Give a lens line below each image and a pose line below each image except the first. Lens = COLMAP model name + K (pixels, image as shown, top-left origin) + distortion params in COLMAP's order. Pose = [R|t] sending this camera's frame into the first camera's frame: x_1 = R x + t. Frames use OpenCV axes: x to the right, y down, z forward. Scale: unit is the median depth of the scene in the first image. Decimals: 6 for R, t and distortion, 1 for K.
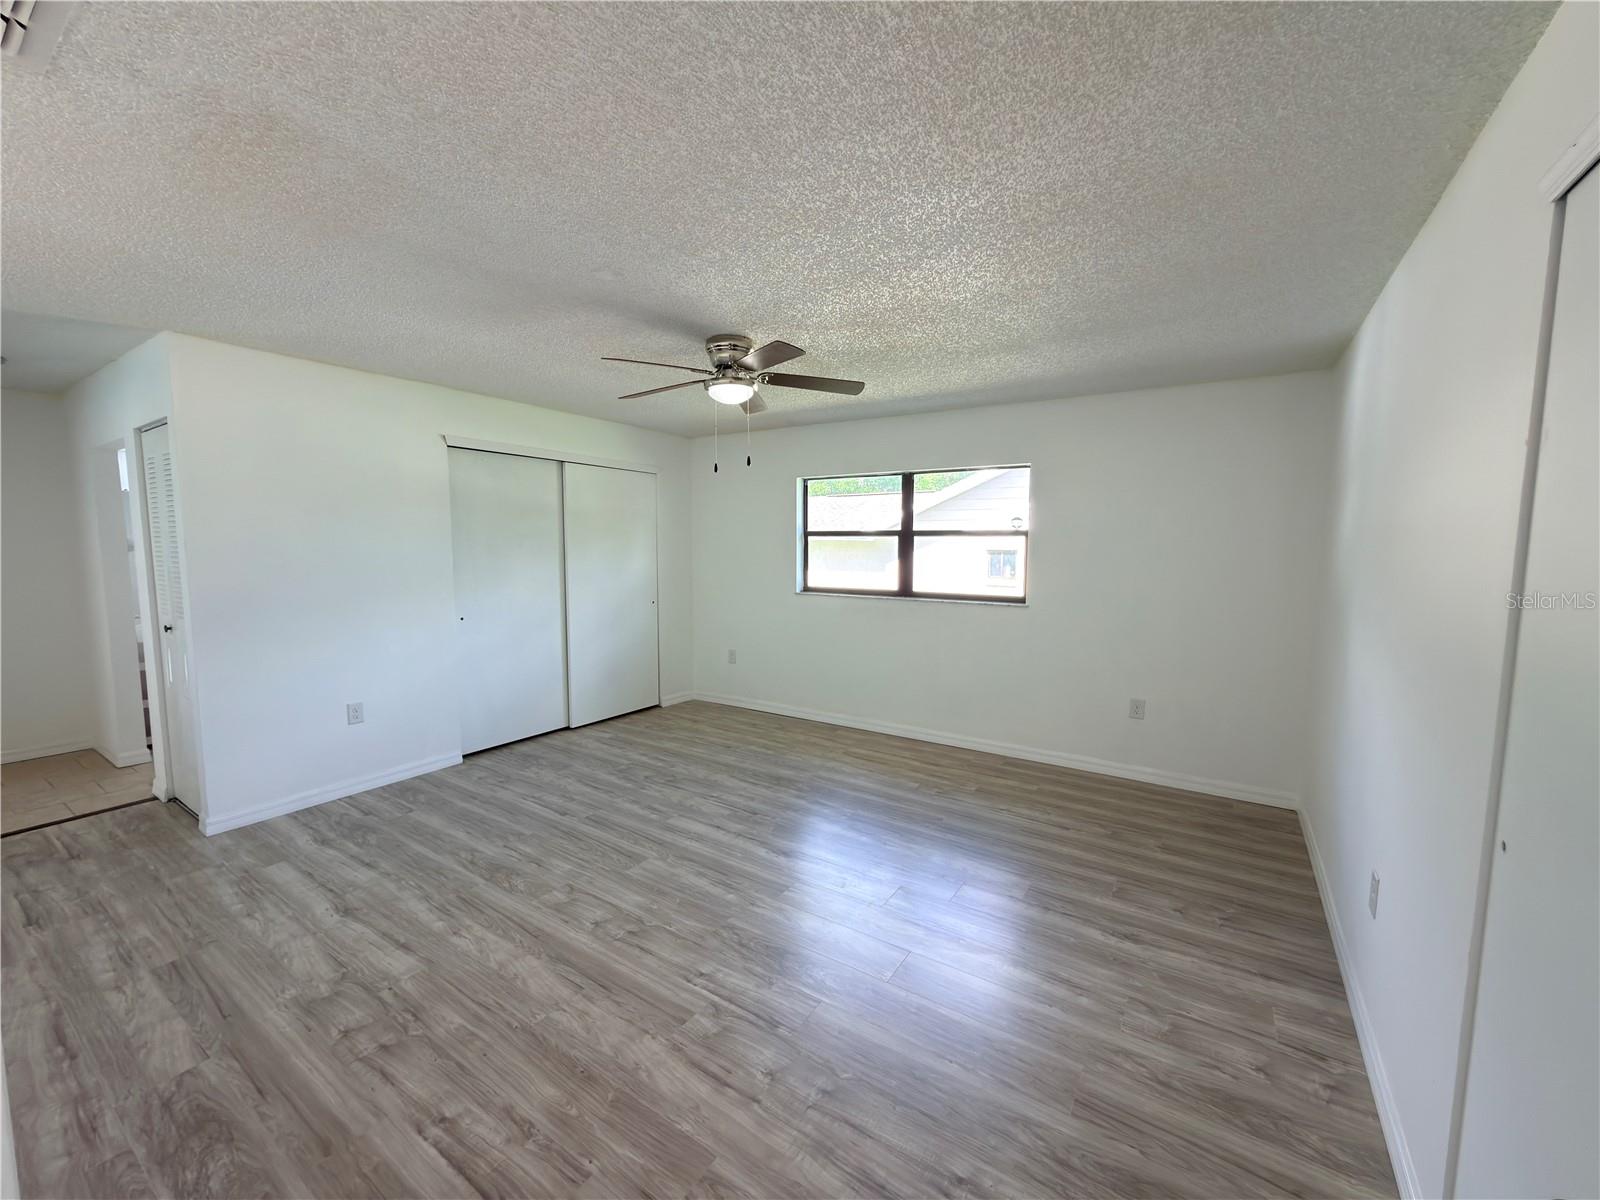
lens RADIAL K [[639.3, 0, 798.7], [0, 639.3, 599.5], [0, 0, 1]] dist [0.000031, -0.000312]
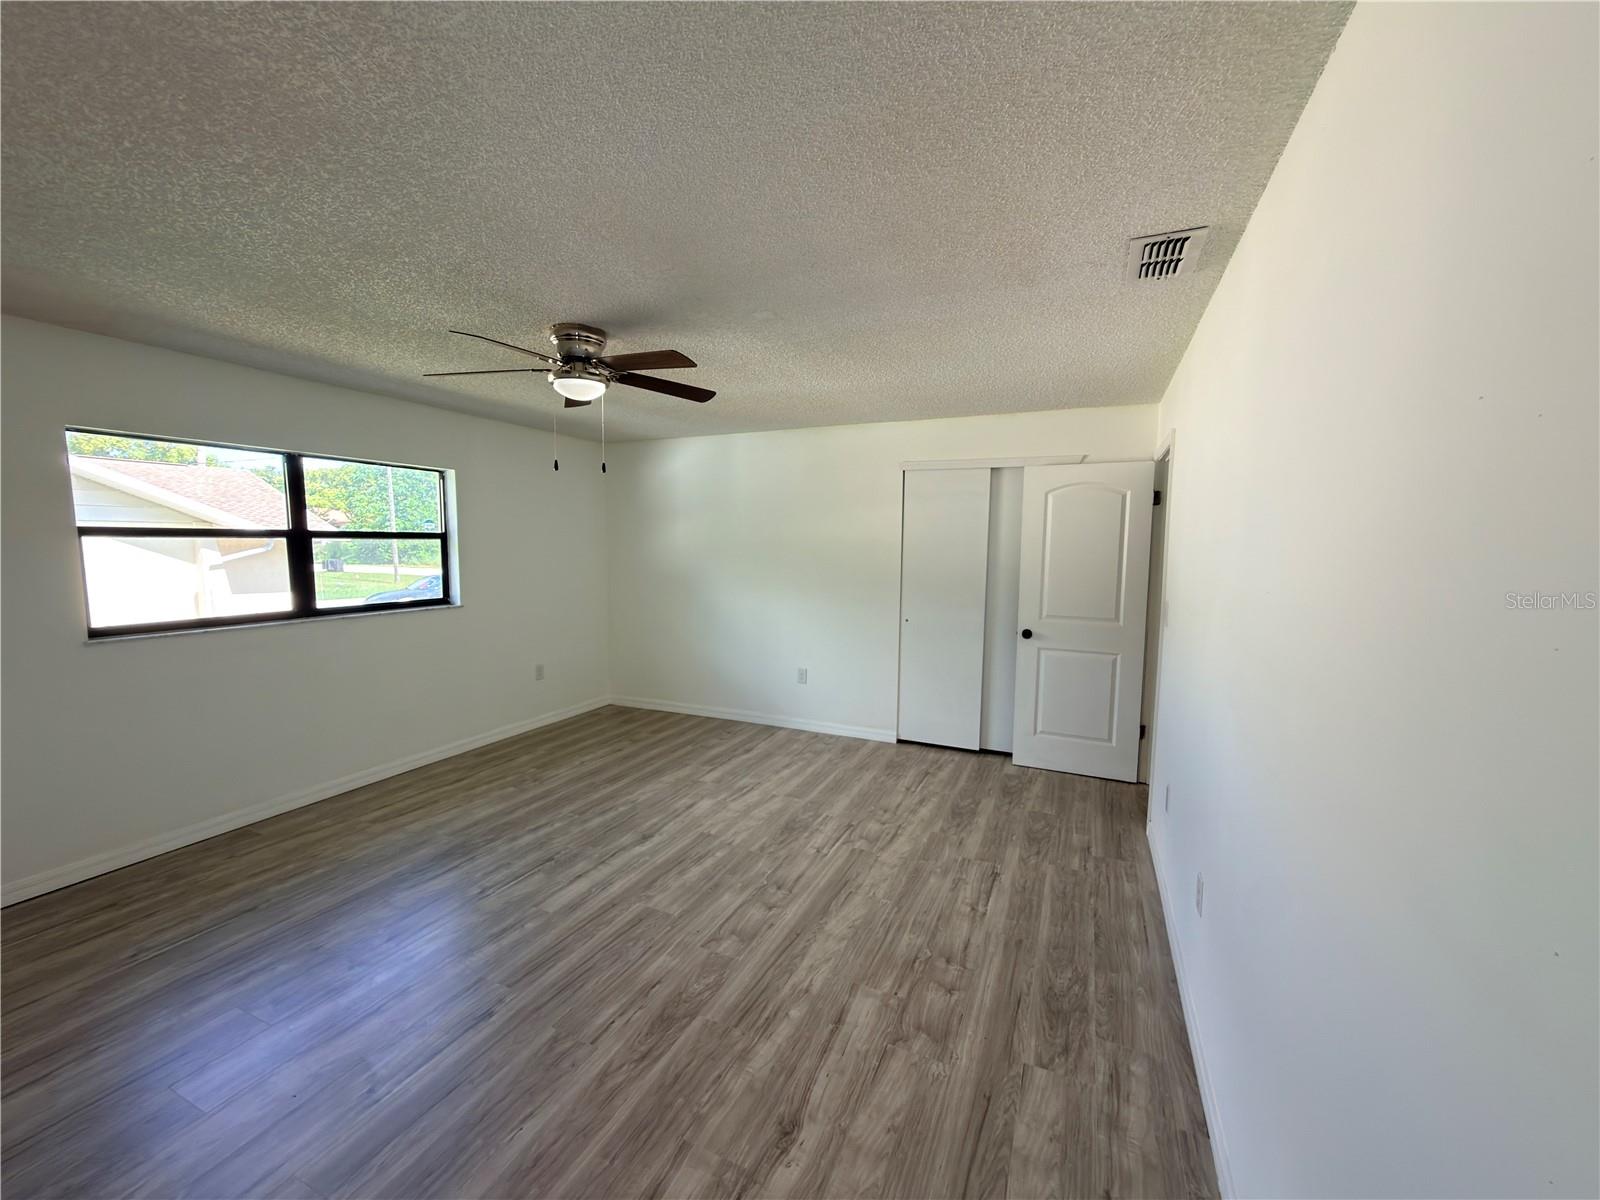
lens RADIAL K [[639.3, 0, 798.7], [0, 639.3, 599.5], [0, 0, 1]] dist [0.000031, -0.000312]
pose [[-0.160678, -0.095316, 0.982394, -1.140157], [0.079493, 0.990843, 0.109138, -0.105655], [-0.983800, 0.095630, -0.151630, 0.910486]]
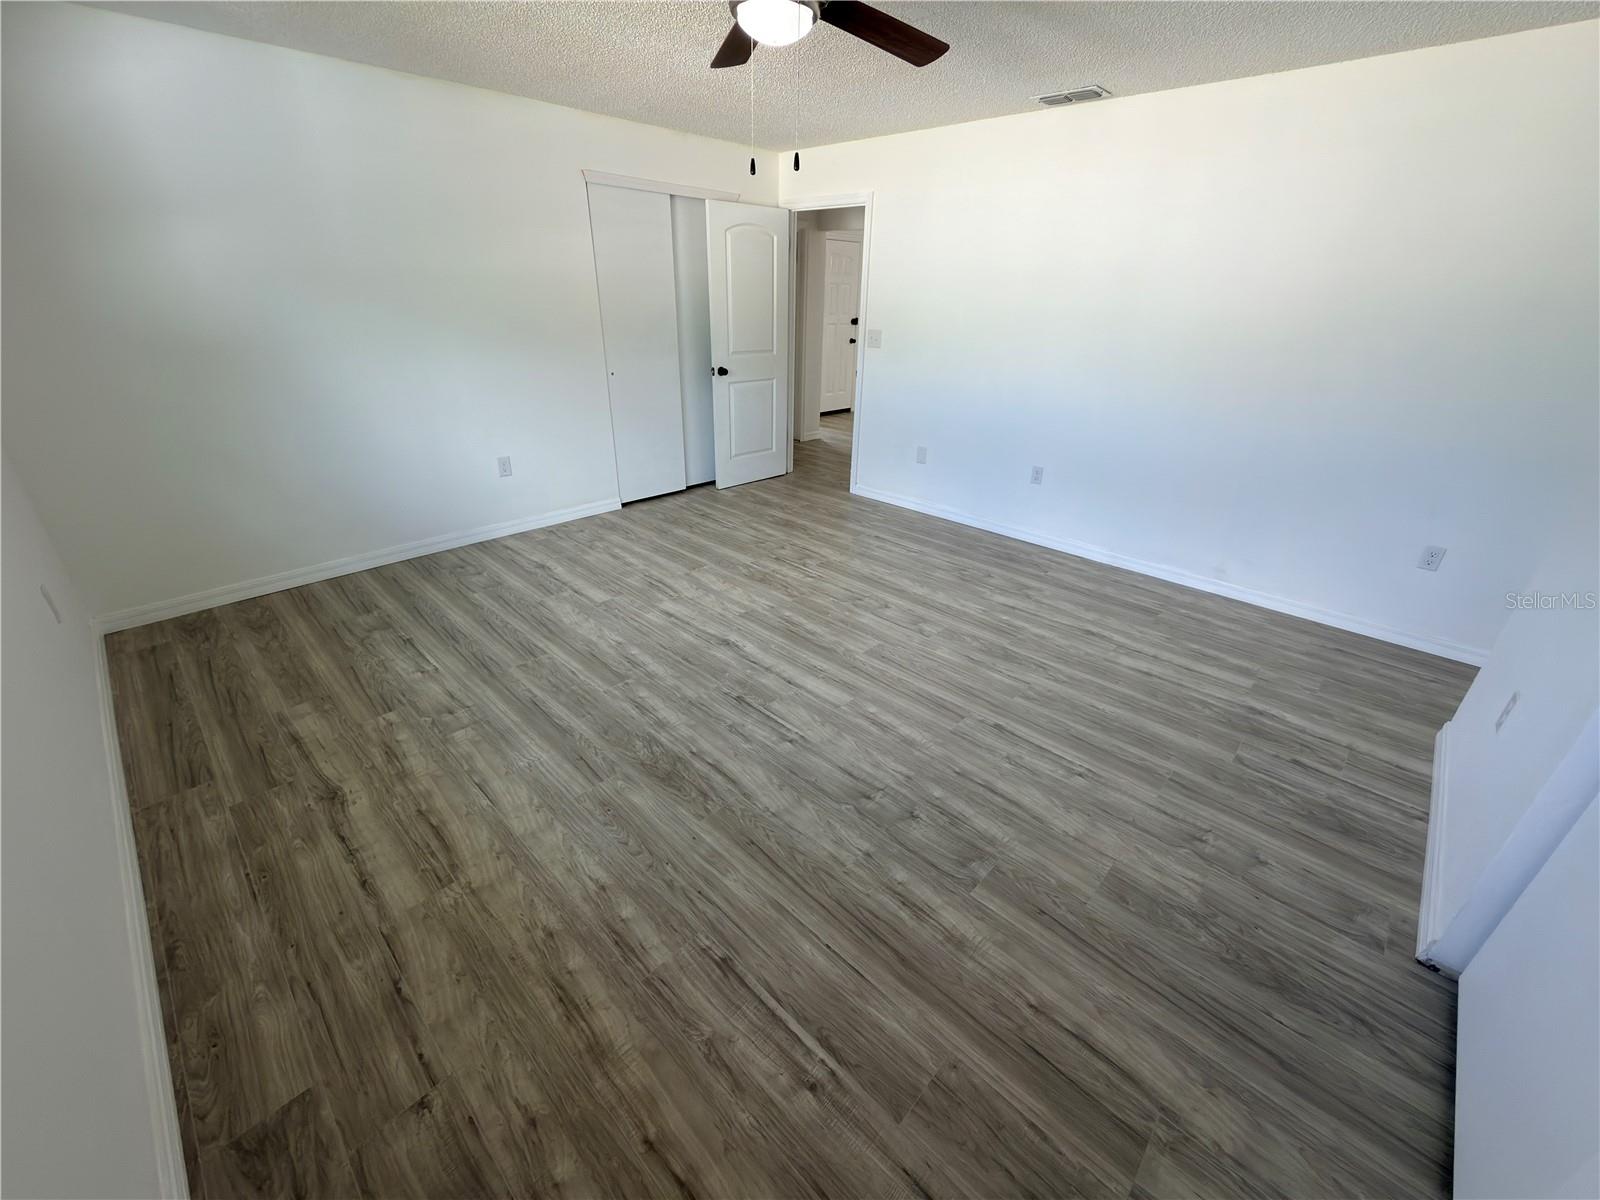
lens RADIAL K [[640.1, 0, 796.7], [0, 640.1, 600.4], [0, 0, 1]] dist [-0.000167, 0.000164]
pose [[-0.983227, -0.102345, 0.150964, -0.282997], [-0.009512, 0.855367, 0.517936, -0.182748], [-0.182138, 0.507812, -0.841993, 1.864400]]
